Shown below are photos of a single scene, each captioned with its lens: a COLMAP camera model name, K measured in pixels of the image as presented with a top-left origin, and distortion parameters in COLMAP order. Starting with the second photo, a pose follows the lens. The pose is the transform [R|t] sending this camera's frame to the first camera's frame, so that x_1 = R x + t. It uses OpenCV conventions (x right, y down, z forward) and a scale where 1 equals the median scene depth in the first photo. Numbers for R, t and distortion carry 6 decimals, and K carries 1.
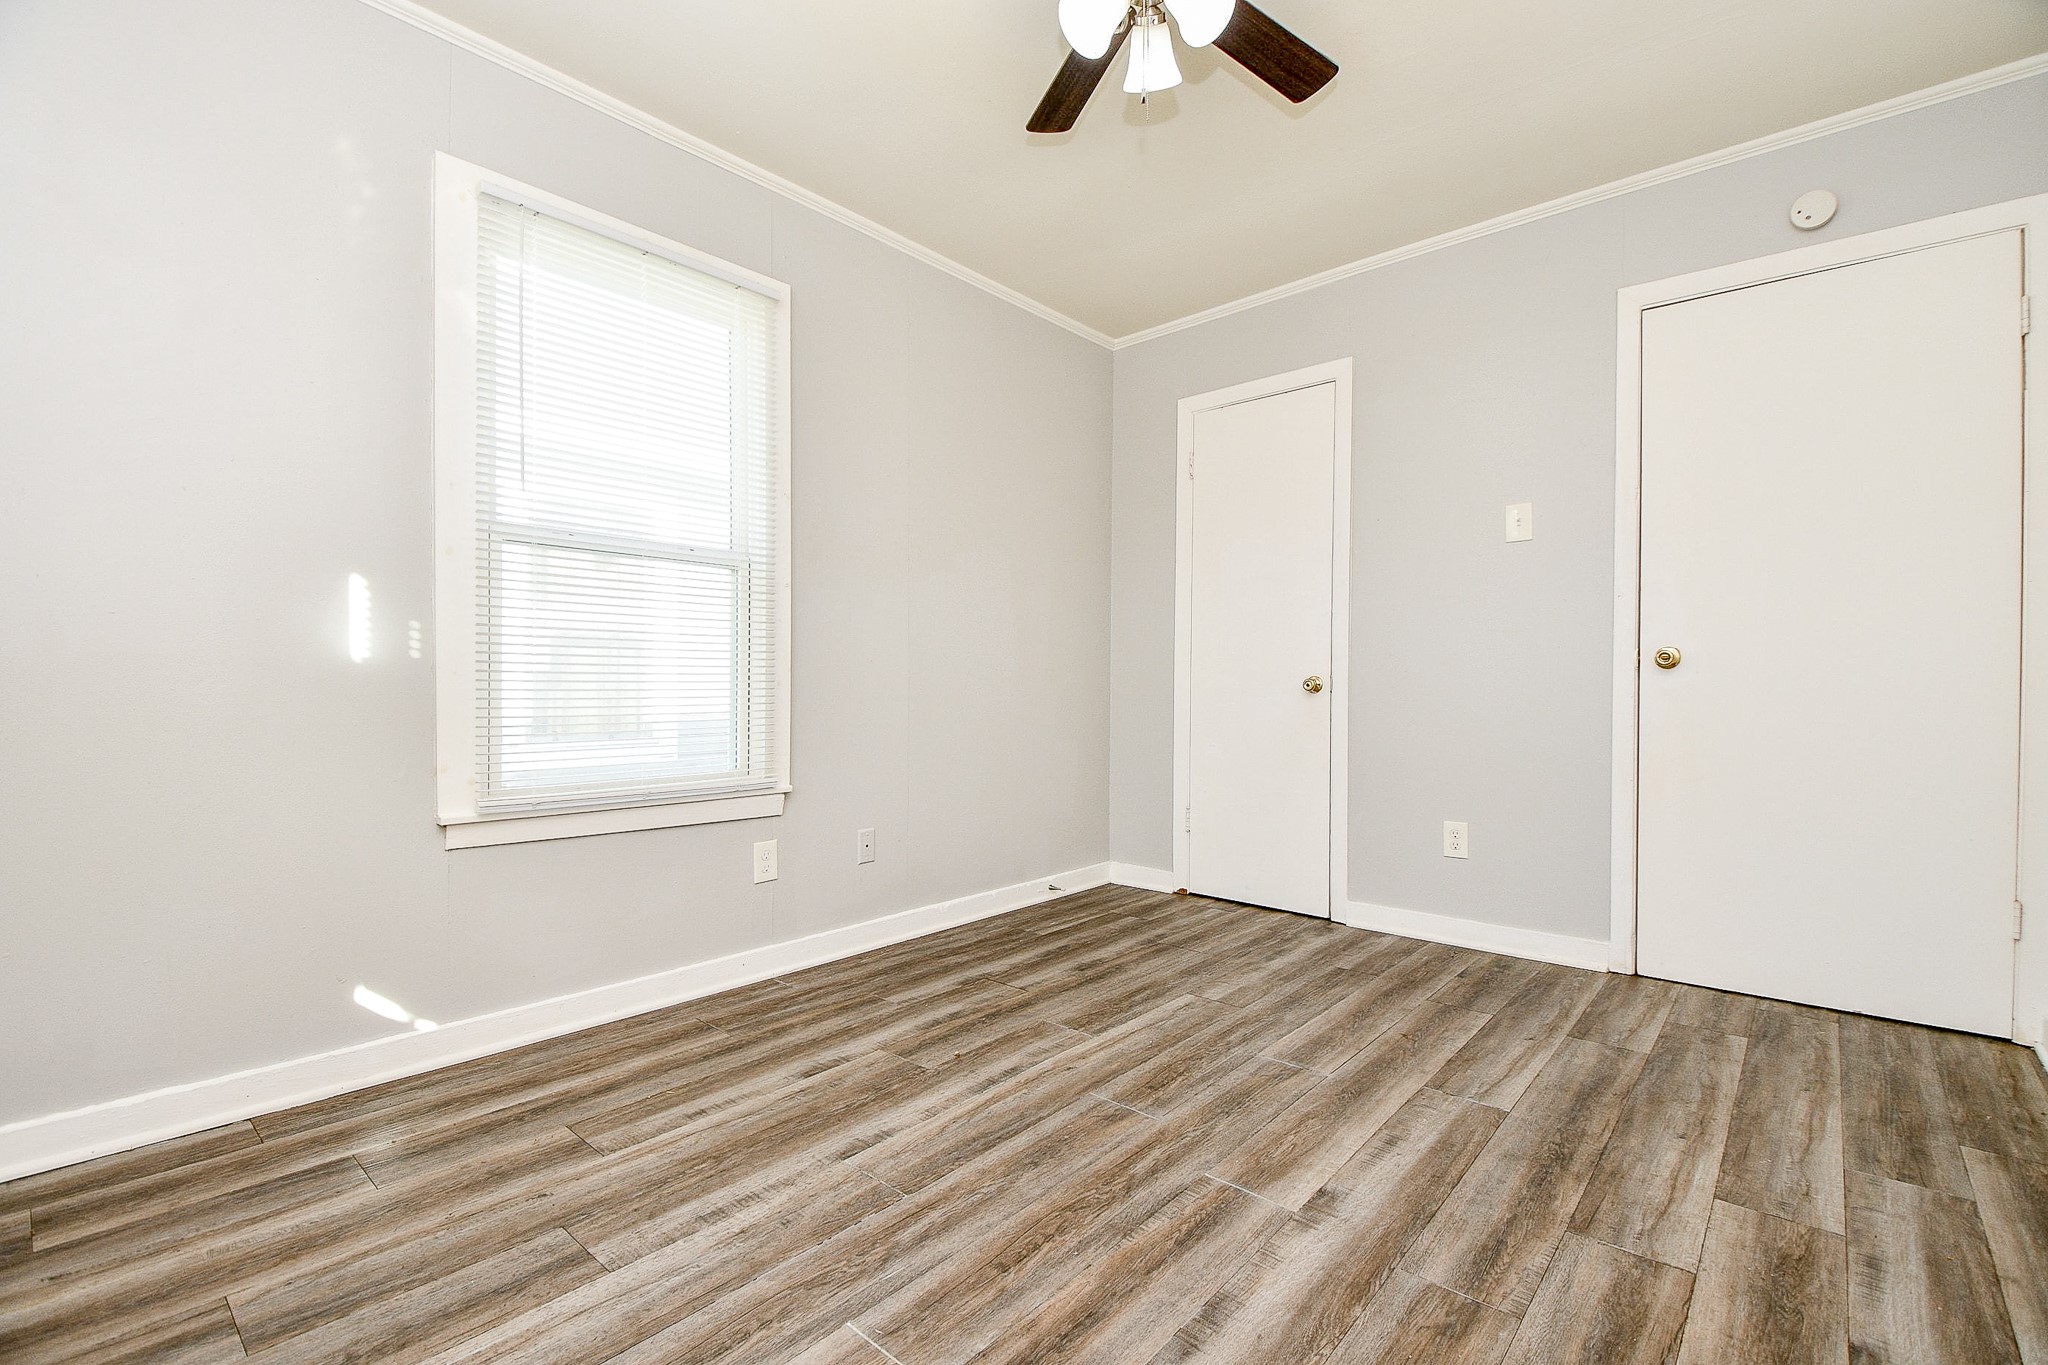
lens RADIAL K [[891.0, 0, 1013.0], [0, 891.0, 679.7], [0, 0, 1]] dist [-0.021559, -0.002901]
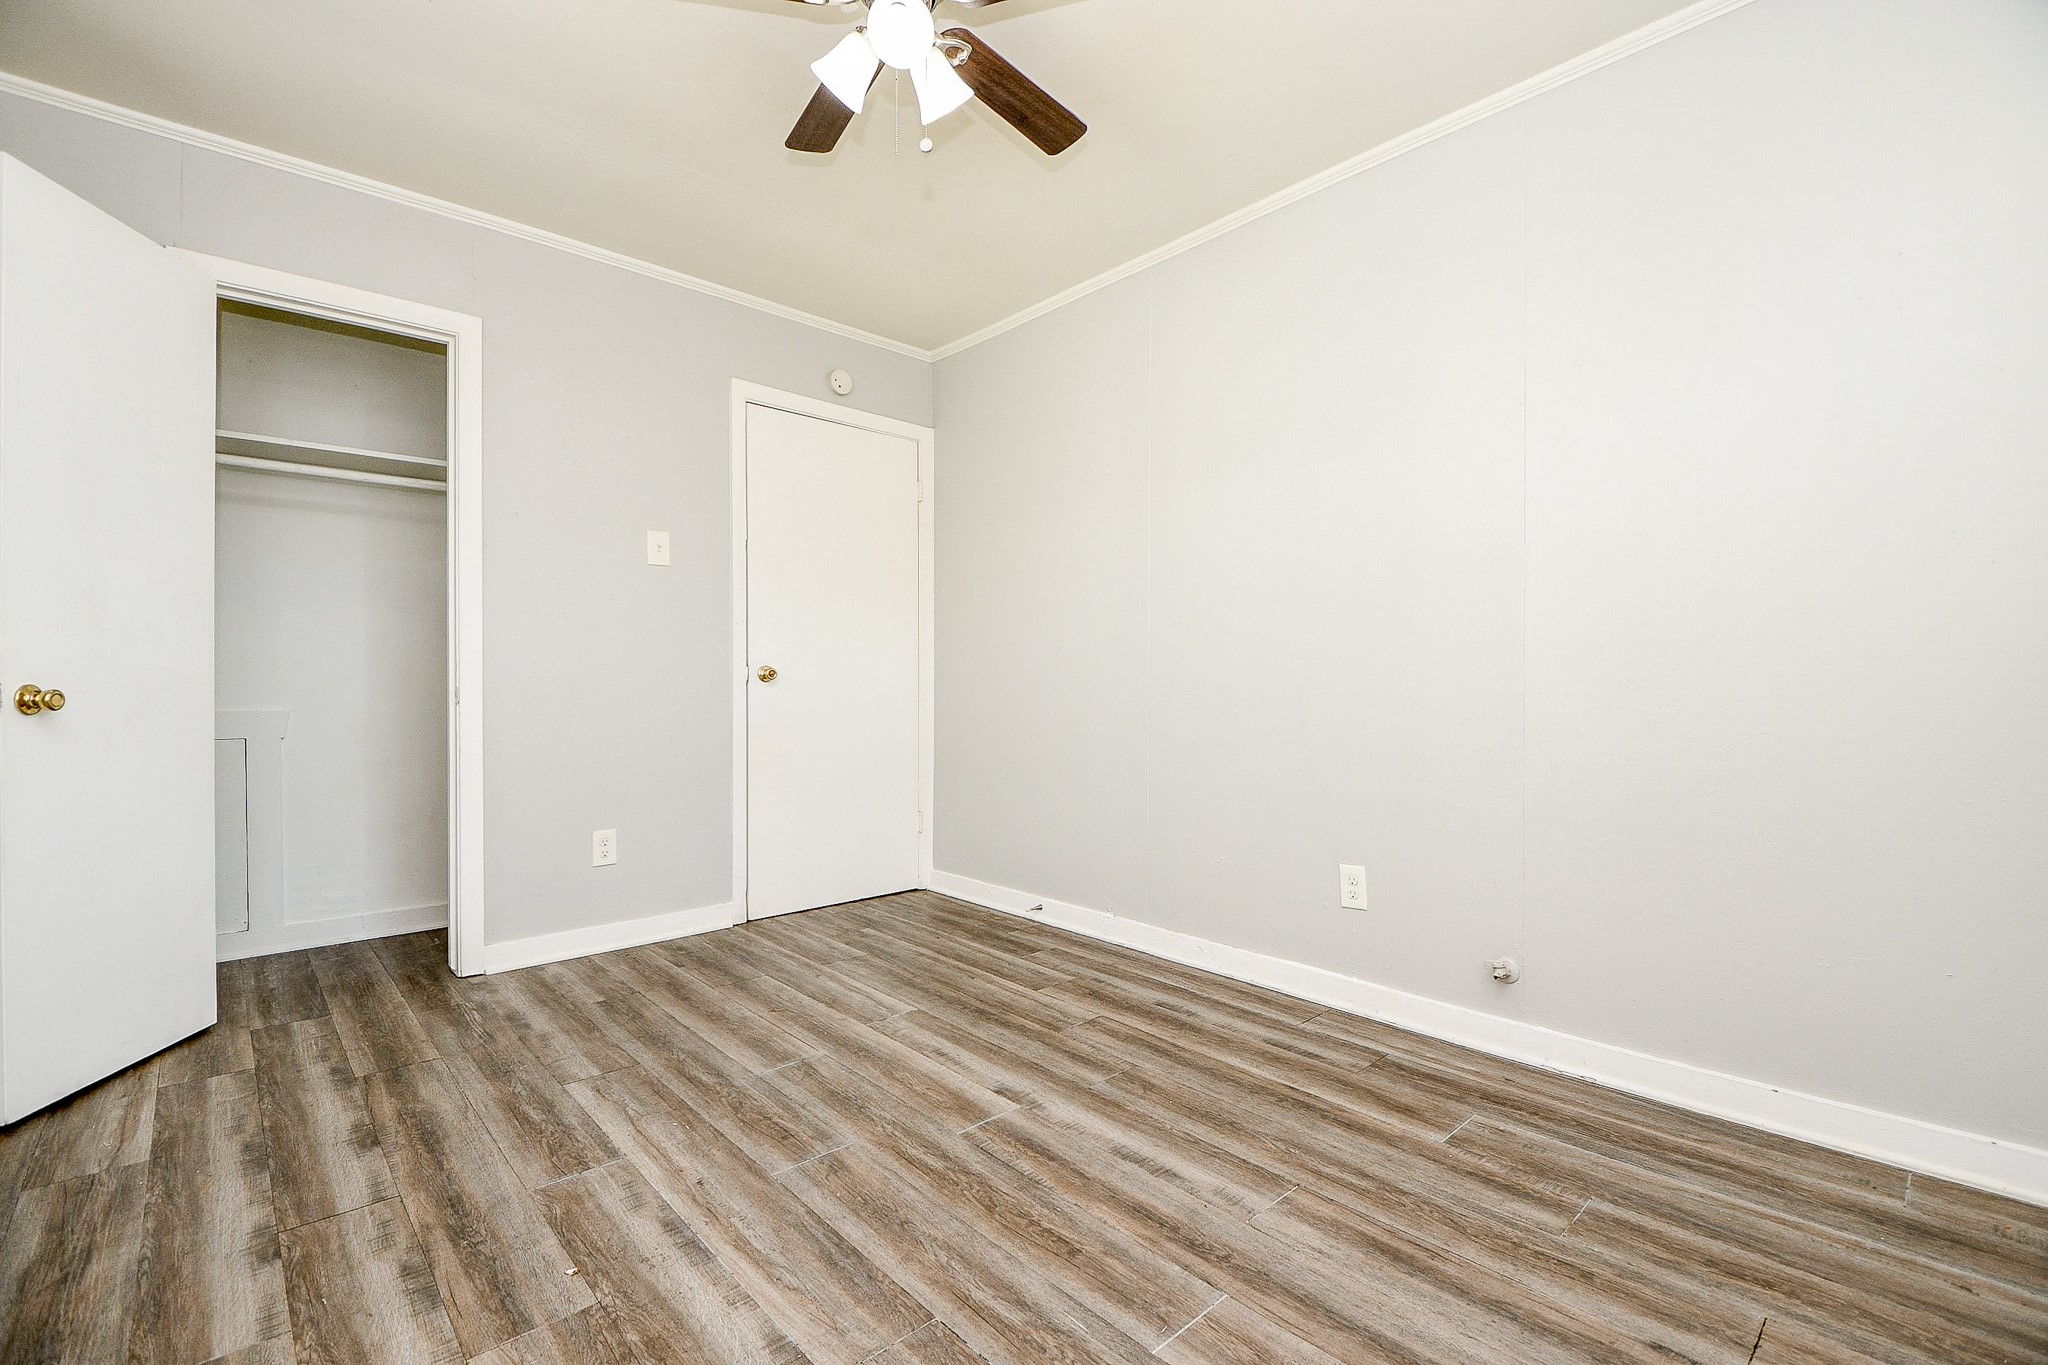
lens RADIAL K [[891.0, 0, 1042.4], [0, 891.0, 641.4], [0, 0, 1]] dist [-0.021559, -0.002901]
pose [[0.100076, 0.033018, 0.994432, -0.673228], [0.008494, 0.999384, -0.034038, -0.024808], [-0.994944, 0.011853, 0.099734, 0.560939]]
